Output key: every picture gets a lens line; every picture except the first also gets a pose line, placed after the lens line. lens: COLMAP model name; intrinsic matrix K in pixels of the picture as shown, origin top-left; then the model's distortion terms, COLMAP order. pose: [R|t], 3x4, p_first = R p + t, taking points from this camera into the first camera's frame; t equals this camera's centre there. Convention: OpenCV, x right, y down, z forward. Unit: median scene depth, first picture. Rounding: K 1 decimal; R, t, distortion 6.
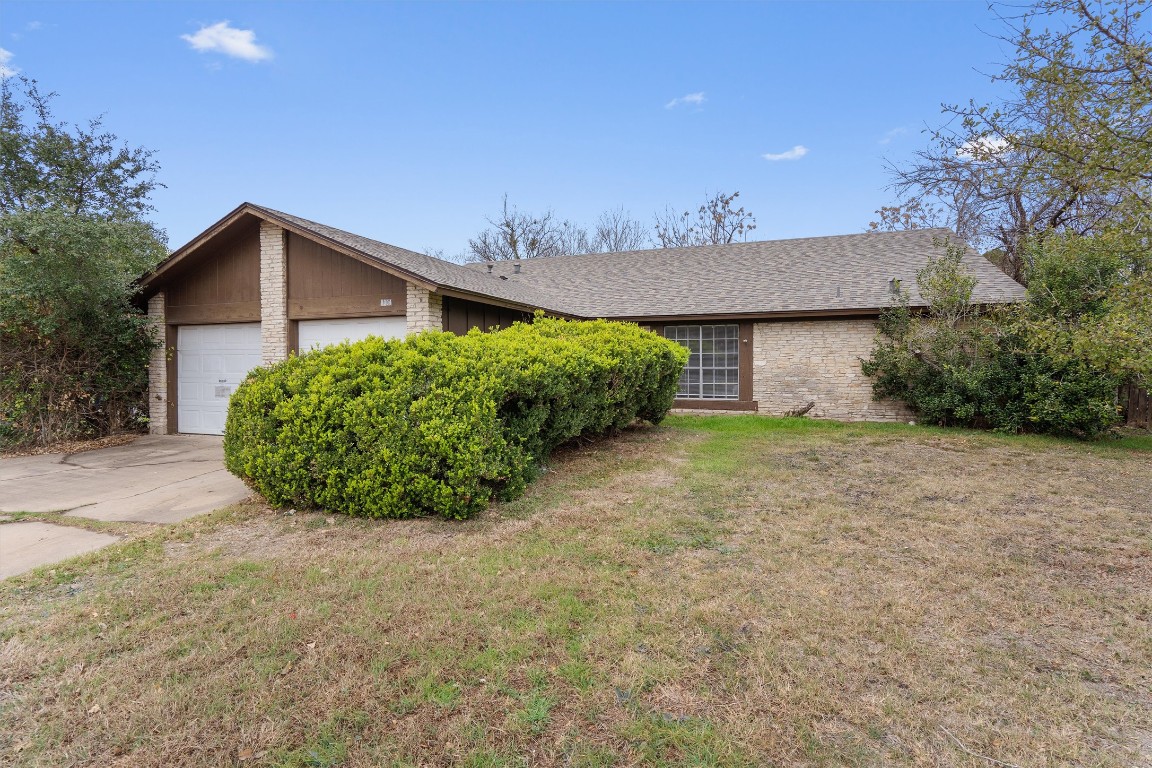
lens RADIAL K [[518.6, 0, 576.0], [0, 518.6, 384.0], [0, 0, 1]] dist [-0.000798, 0.000007]
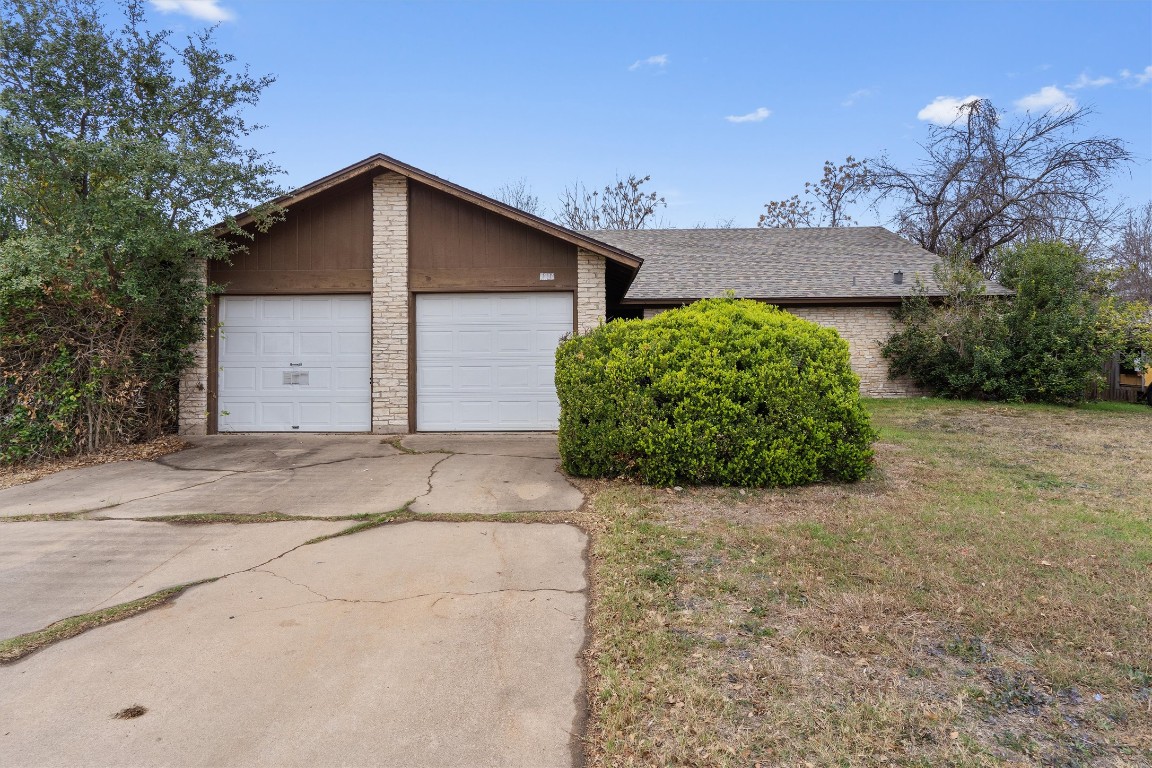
lens RADIAL K [[580.0, 0, 569.2], [0, 580.0, 354.5], [0, 0, 1]] dist [0.002622, 0.000440]
pose [[0.956945, -0.002472, 0.290258, -0.559248], [0.012928, 0.999334, -0.034113, 0.015297], [-0.289981, 0.036397, 0.956340, 0.006422]]
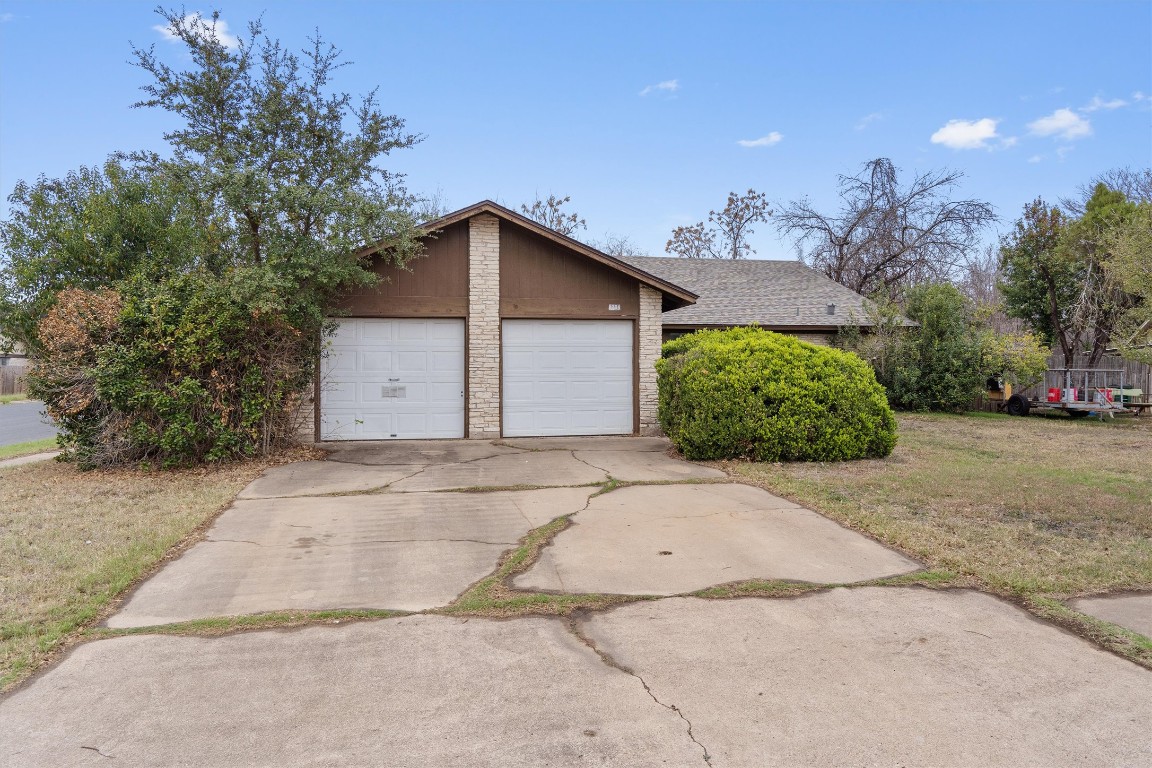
lens RADIAL K [[622.6, 0, 554.6], [0, 622.6, 383.3], [0, 0, 1]] dist [0.000181, 0.000064]
pose [[0.883442, -0.005649, 0.468507, -0.988062], [0.016471, 0.999684, -0.019005, 0.026753], [-0.468252, 0.024506, 0.883255, -0.107488]]
